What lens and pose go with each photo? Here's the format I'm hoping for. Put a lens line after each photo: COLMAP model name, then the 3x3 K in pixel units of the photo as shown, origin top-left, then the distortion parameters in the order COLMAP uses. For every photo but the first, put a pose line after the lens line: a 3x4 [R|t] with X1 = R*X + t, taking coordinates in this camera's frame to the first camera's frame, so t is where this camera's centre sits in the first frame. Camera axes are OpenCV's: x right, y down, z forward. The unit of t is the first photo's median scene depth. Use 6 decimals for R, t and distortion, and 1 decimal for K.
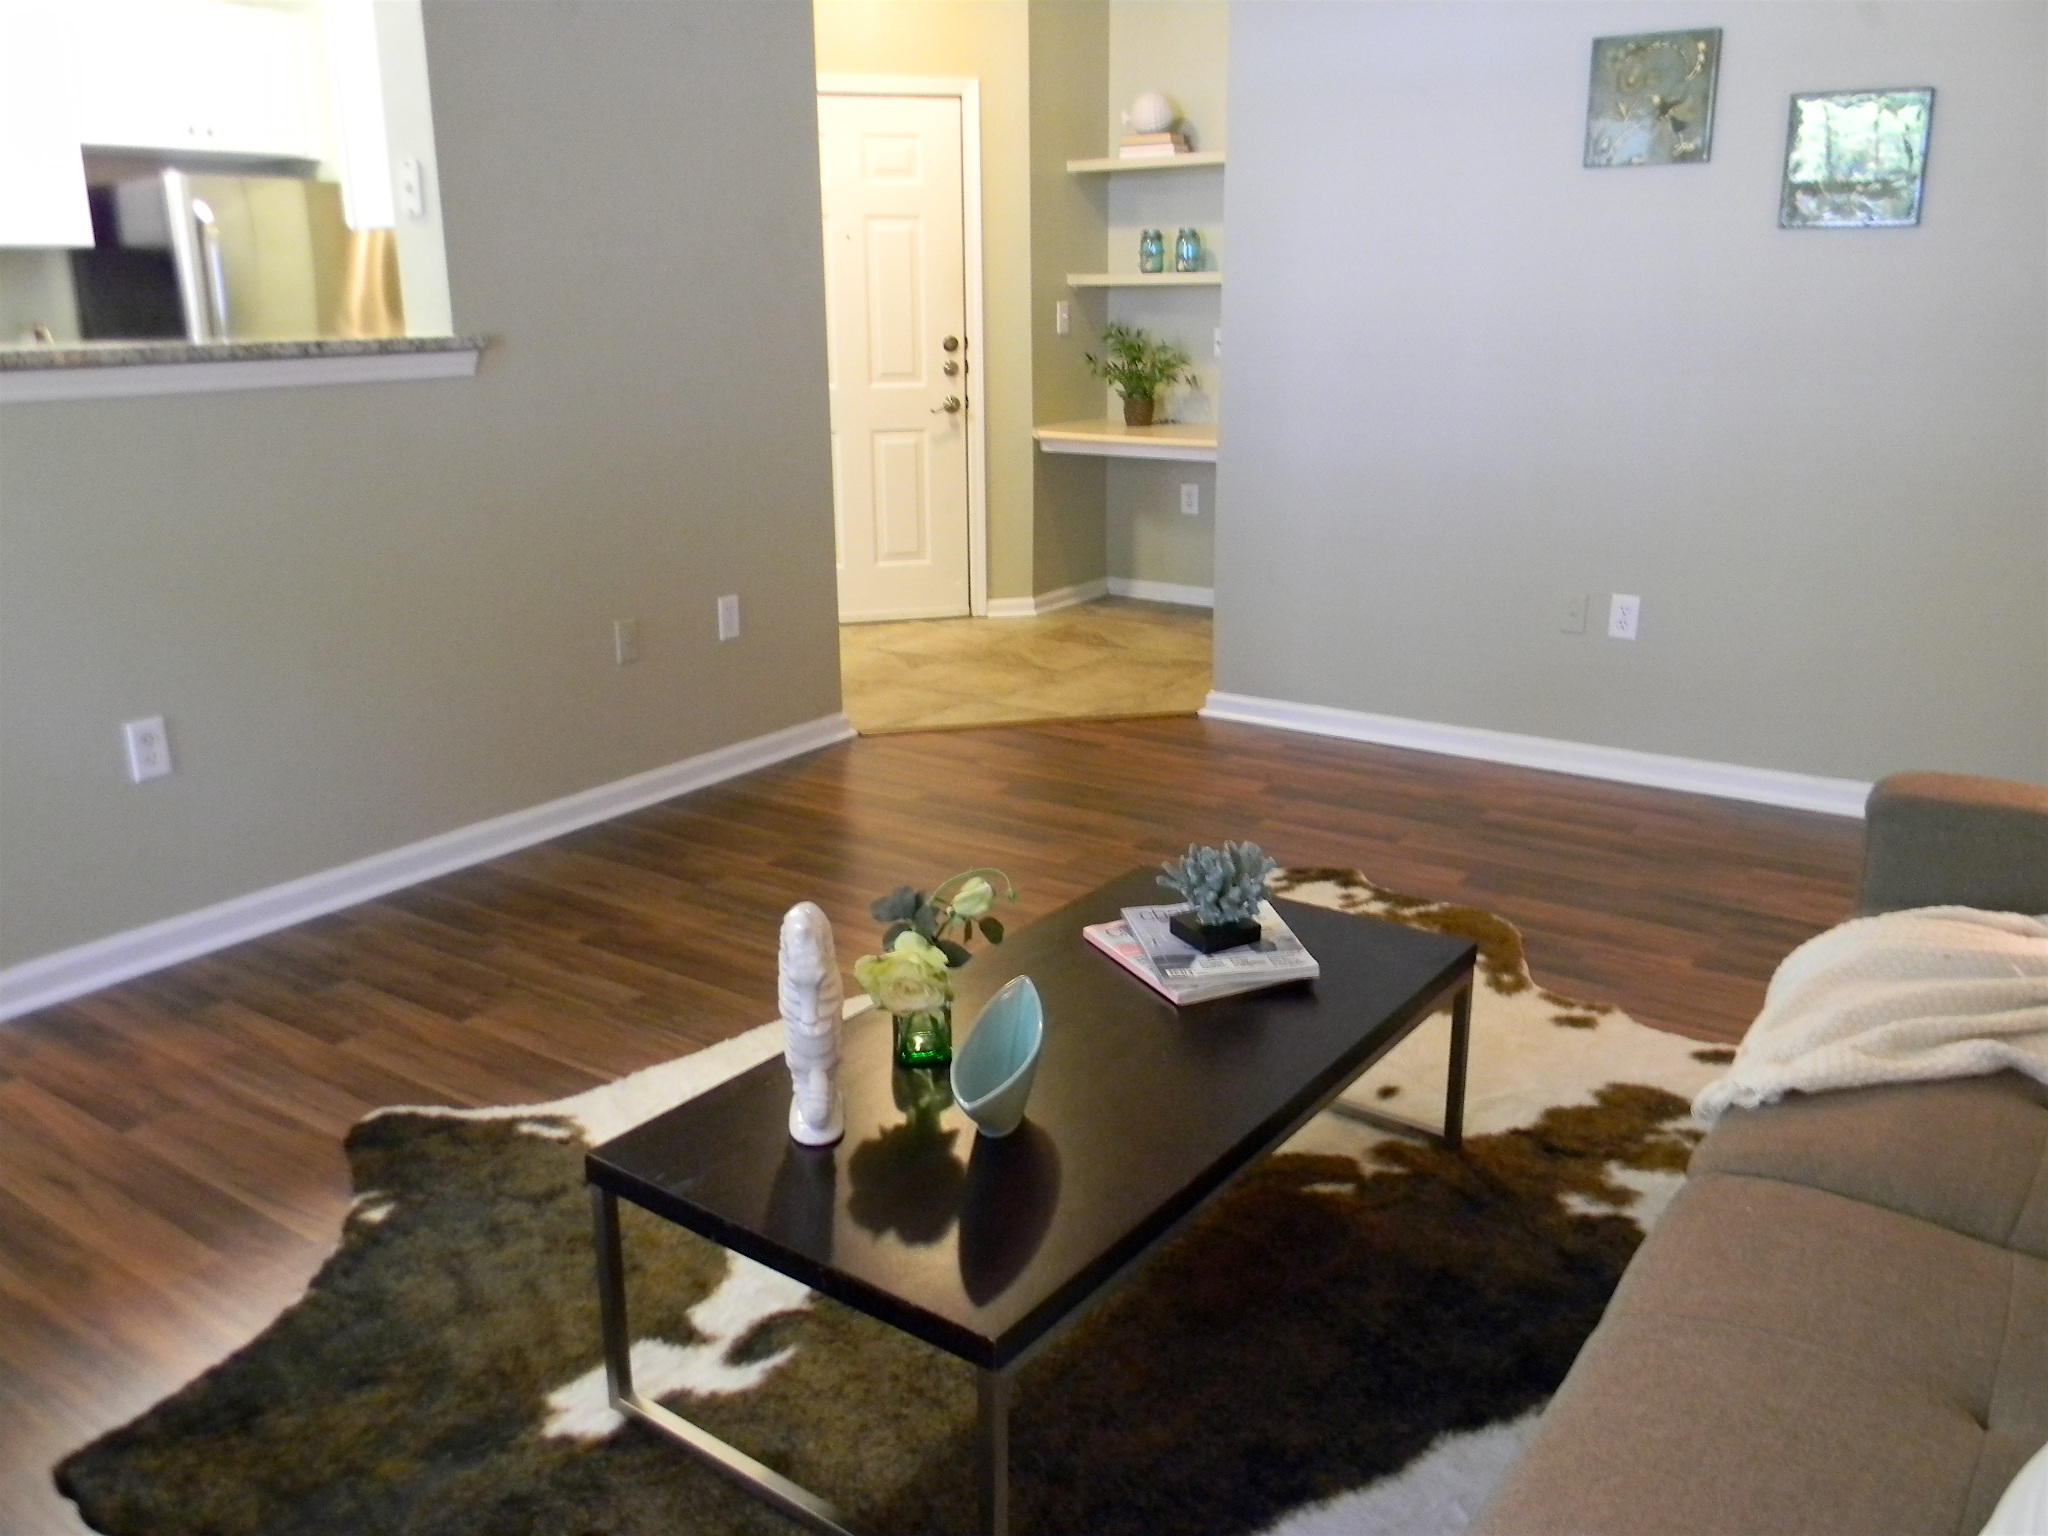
lens RADIAL K [[1645.9, 0, 1029.2], [0, 1645.9, 760.9], [0, 0, 1]] dist [-0.006417, -0.009972]
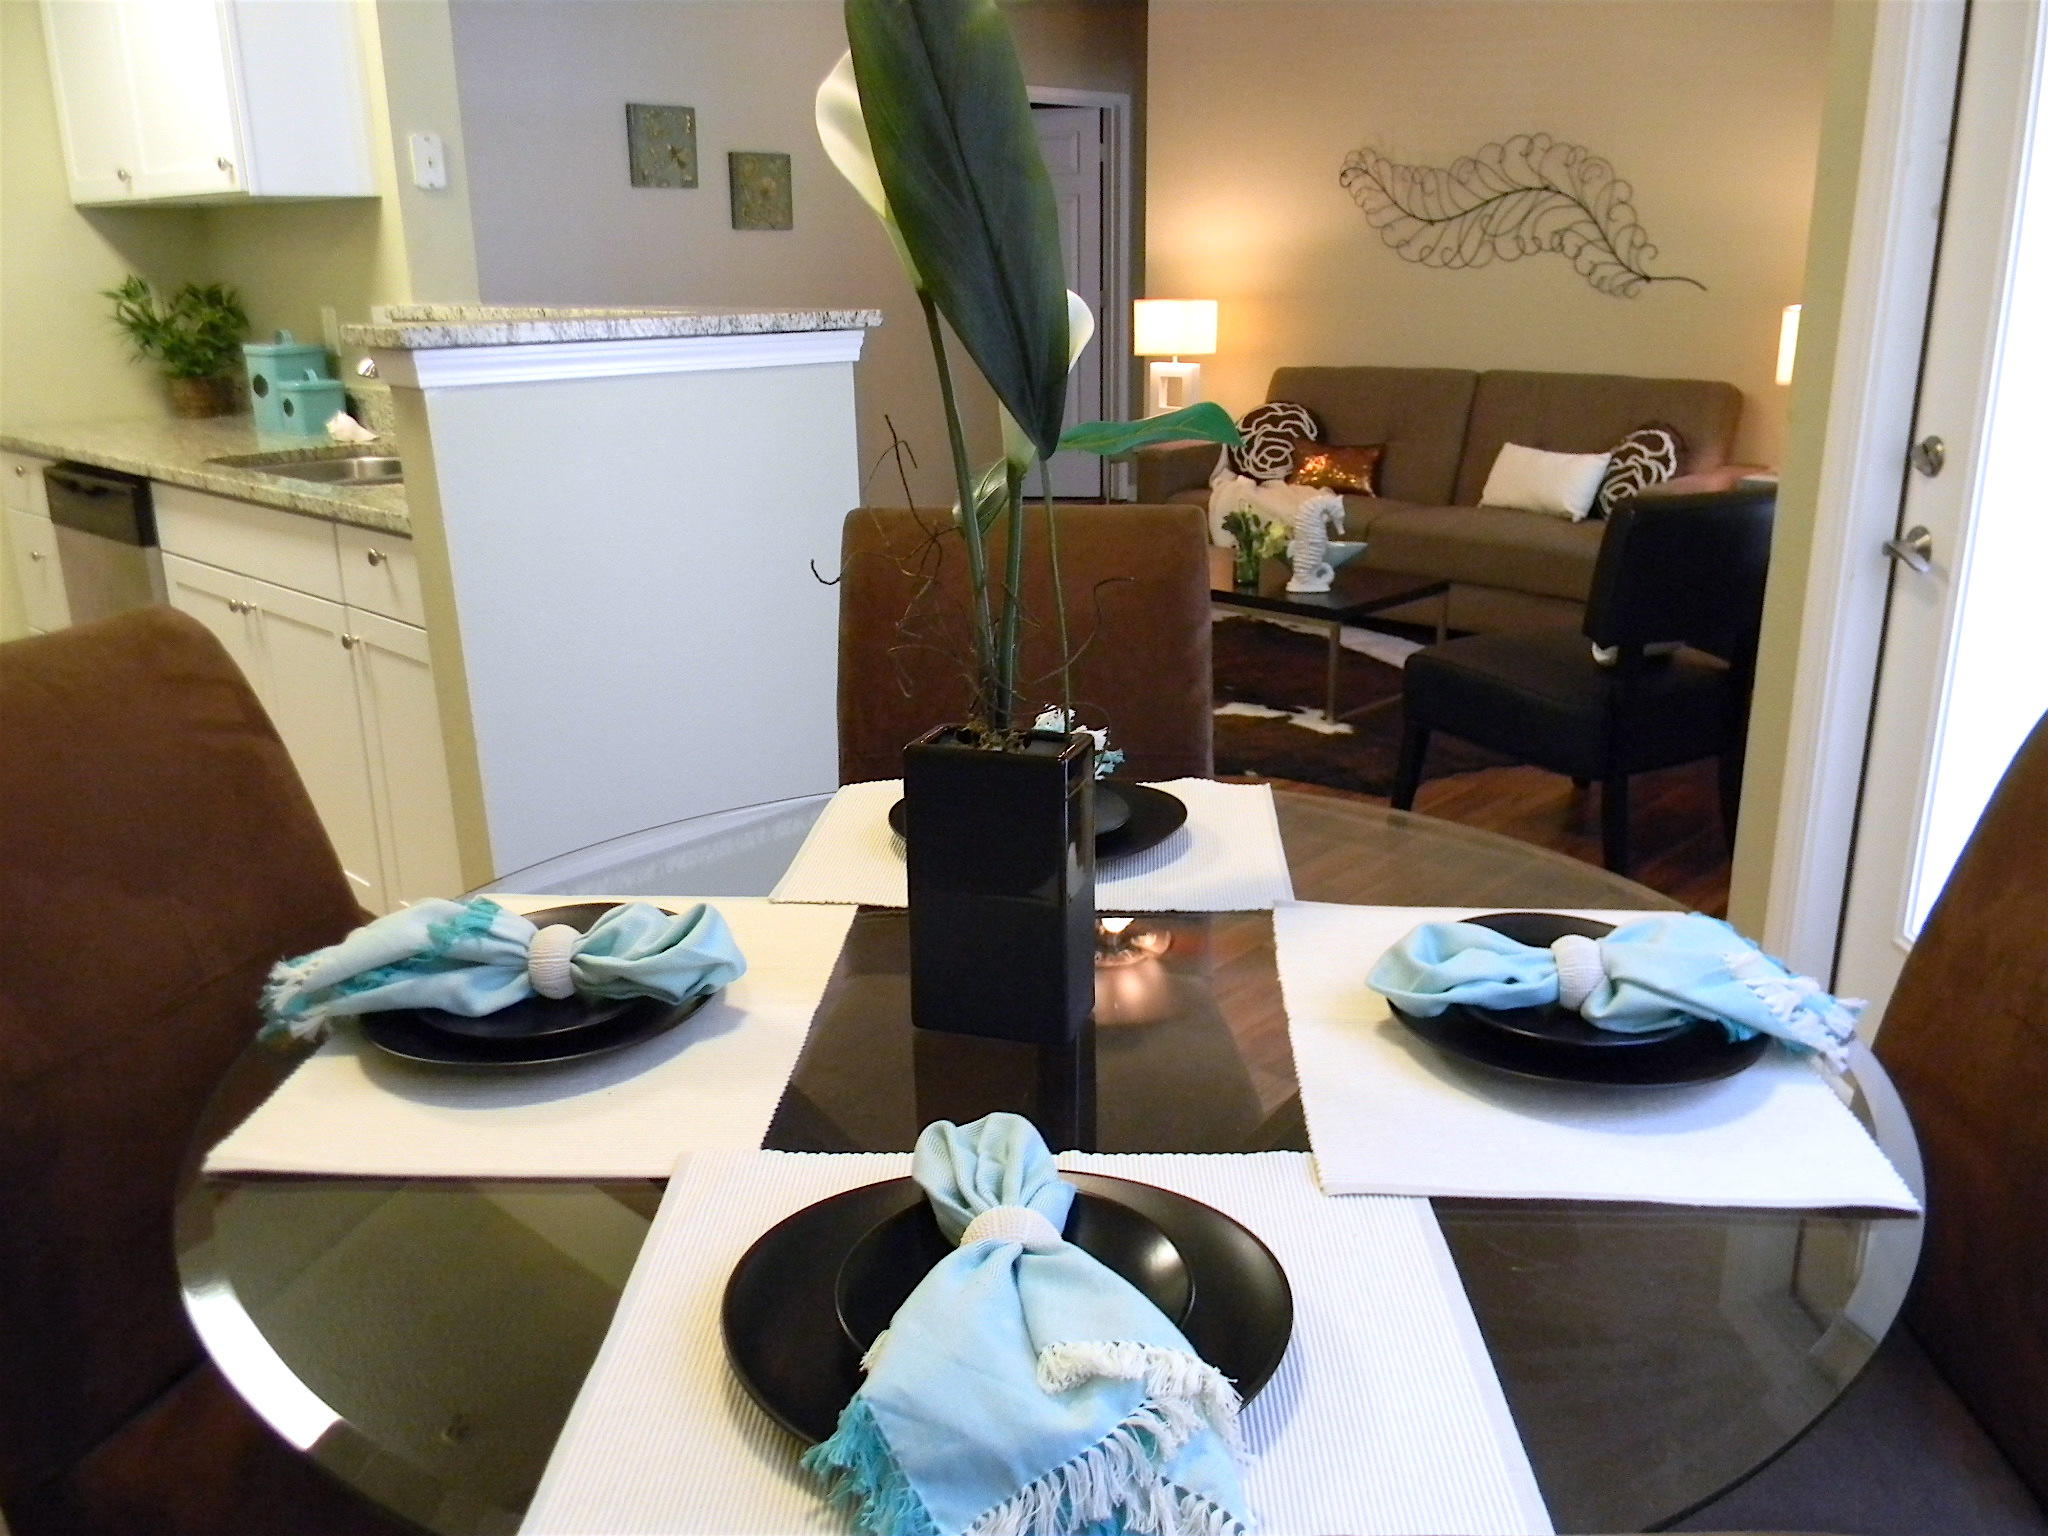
lens RADIAL K [[1645.9, 0, 1029.2], [0, 1645.9, 760.9], [0, 0, 1]] dist [-0.006417, -0.009972]
pose [[0.144917, -0.284975, 0.947517, -1.694567], [0.280995, 0.930050, 0.236745, -0.162036], [-0.948705, 0.231939, 0.214857, 0.599251]]
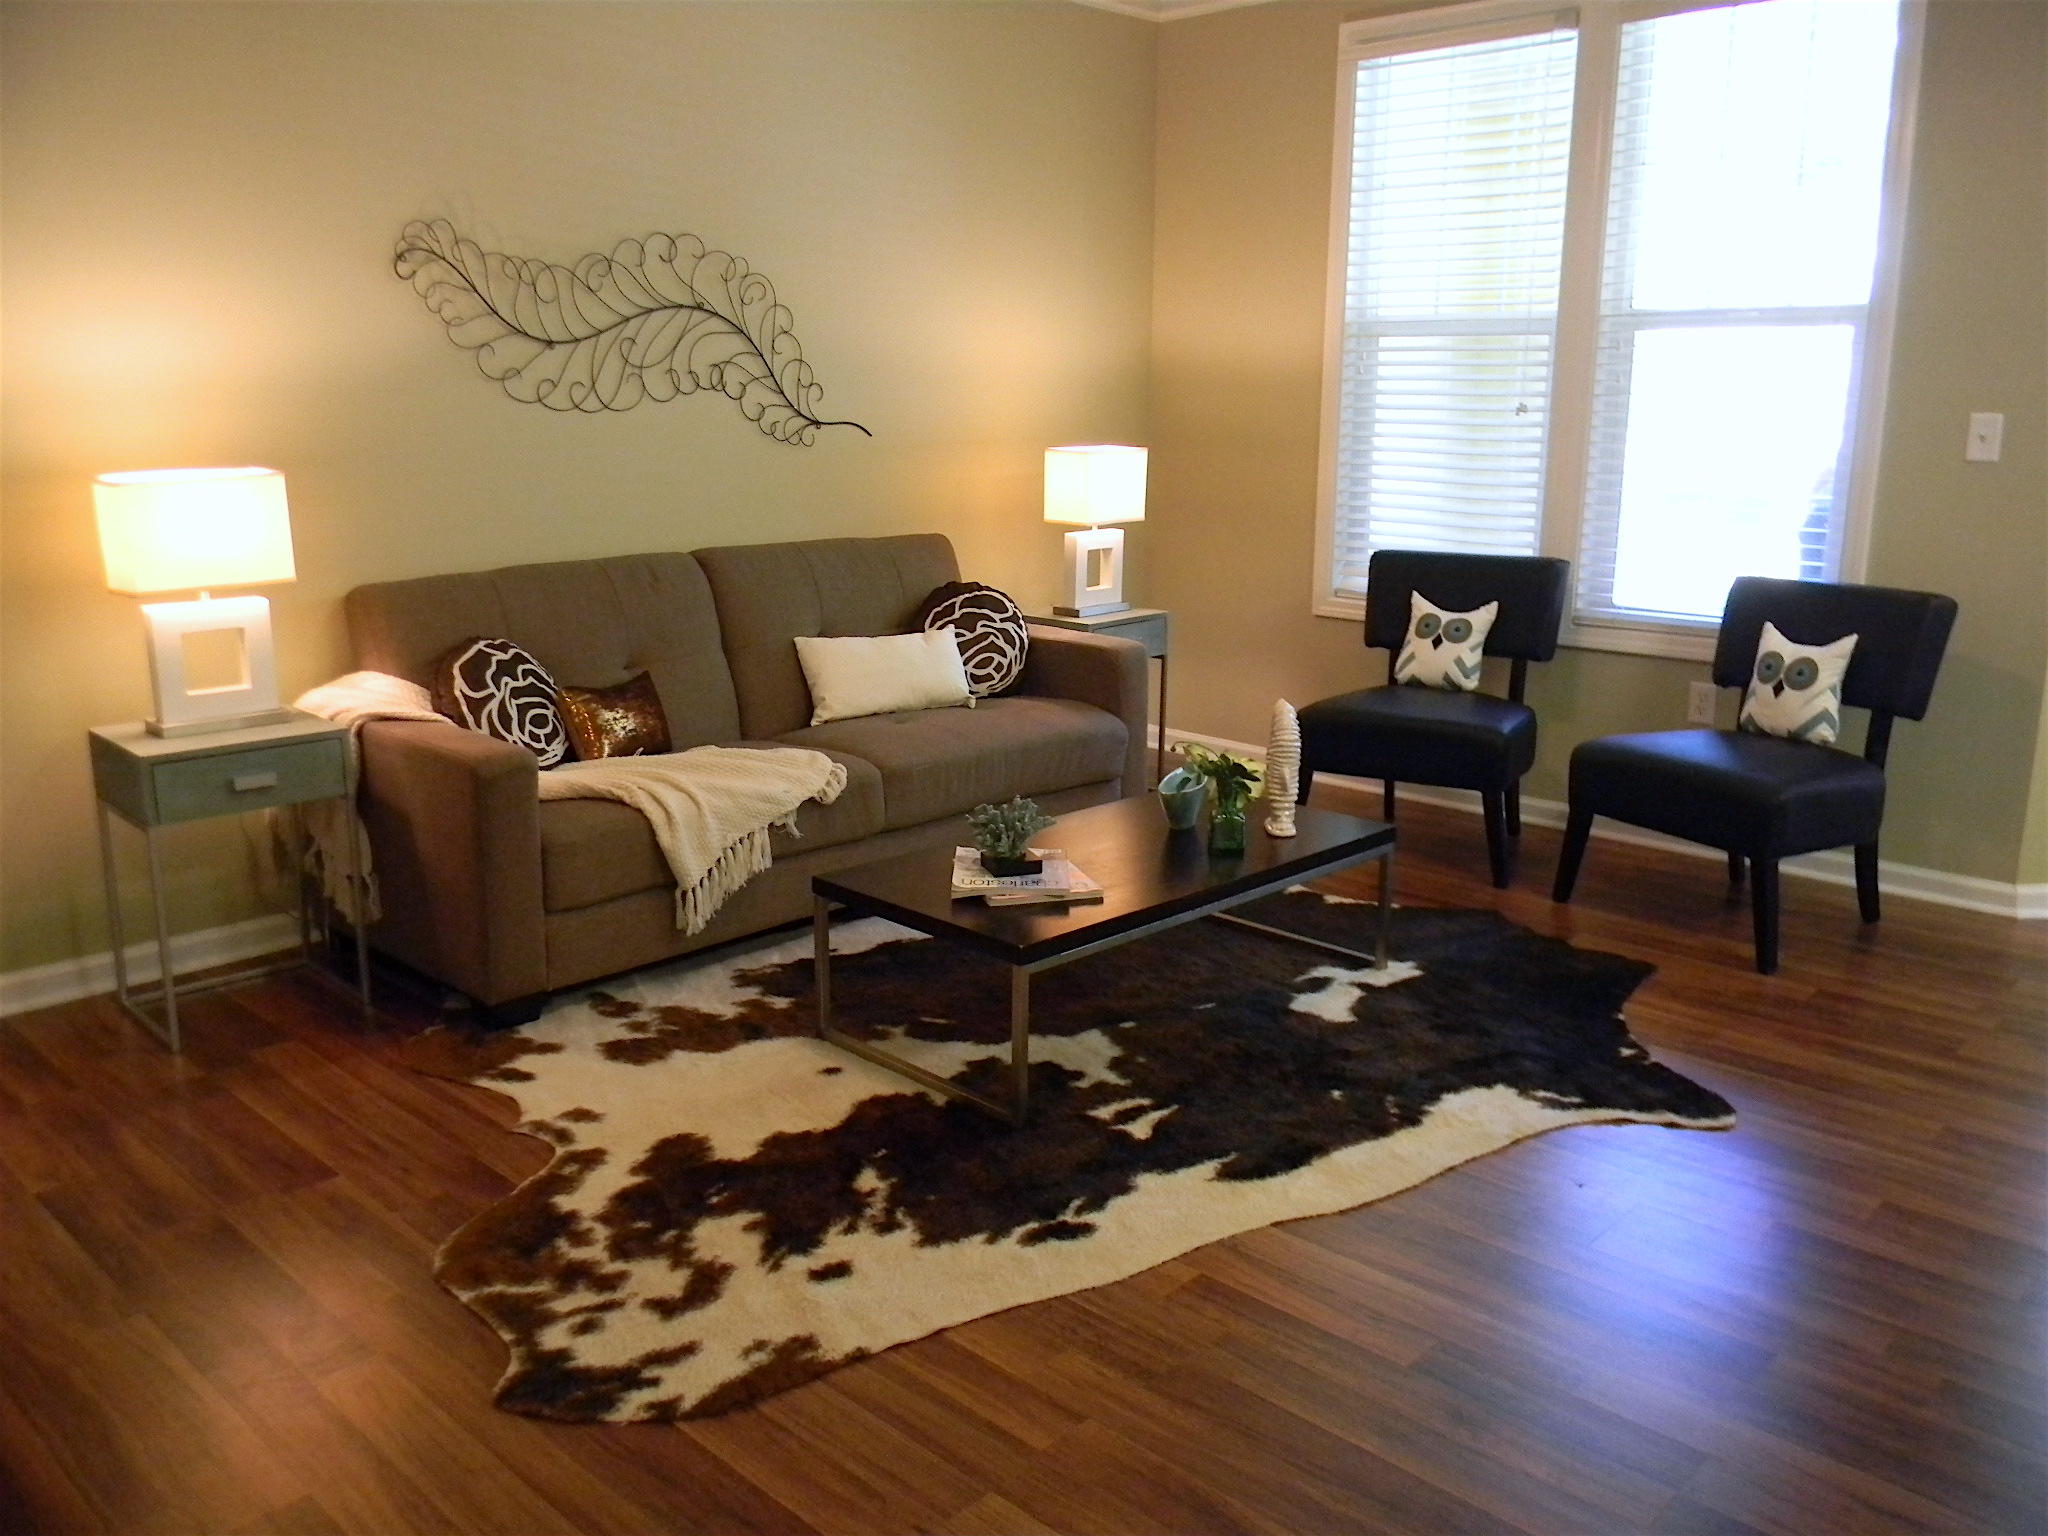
lens RADIAL K [[1645.9, 0, 1029.2], [0, 1645.9, 760.9], [0, 0, 1]] dist [-0.006417, -0.009972]
pose [[-0.989180, -0.029404, 0.143731, -0.072773], [0.042289, 0.880974, 0.471271, -0.482485], [-0.140480, 0.472250, -0.870199, 1.704595]]
